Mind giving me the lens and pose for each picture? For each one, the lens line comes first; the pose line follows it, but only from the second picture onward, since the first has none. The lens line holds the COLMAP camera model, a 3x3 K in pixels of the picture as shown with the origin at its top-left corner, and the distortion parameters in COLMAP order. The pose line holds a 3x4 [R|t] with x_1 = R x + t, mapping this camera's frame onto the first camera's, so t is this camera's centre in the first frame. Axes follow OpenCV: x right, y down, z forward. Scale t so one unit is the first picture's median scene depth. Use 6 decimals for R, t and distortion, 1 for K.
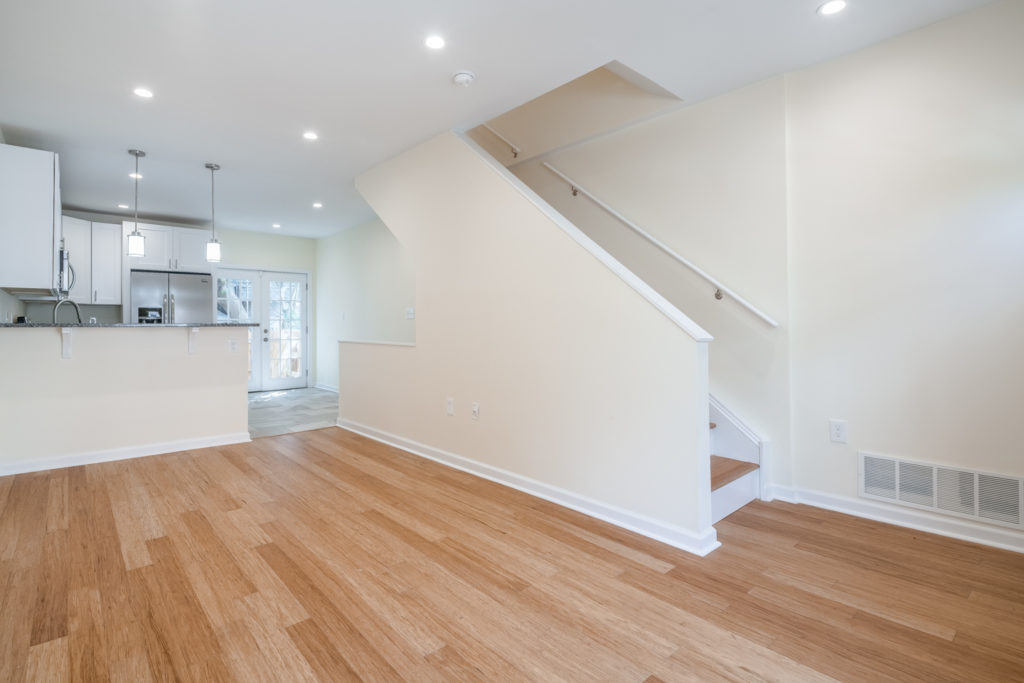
lens RADIAL K [[497.9, 0, 511.7], [0, 497.9, 332.8], [0, 0, 1]] dist [0.001533, -0.000911]
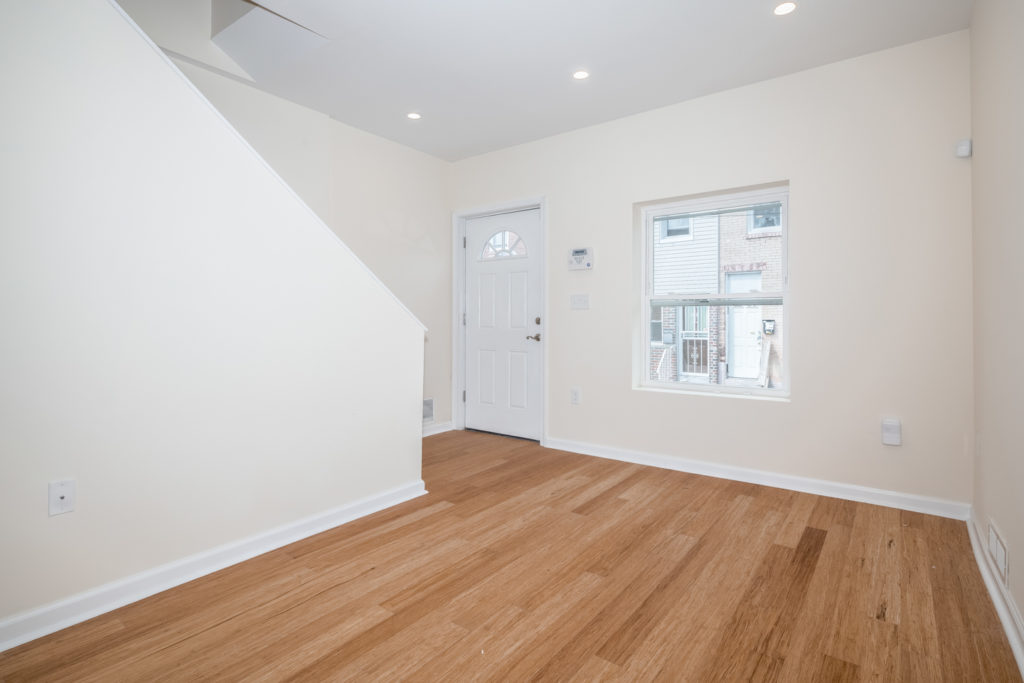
lens RADIAL K [[497.9, 0, 511.9], [0, 497.9, 336.6], [0, 0, 1]] dist [0.001533, -0.000911]
pose [[-0.181128, -0.028885, 0.983035, -1.023612], [0.019466, 0.999267, 0.032949, -0.006359], [-0.983267, 0.025104, -0.180433, 1.087805]]
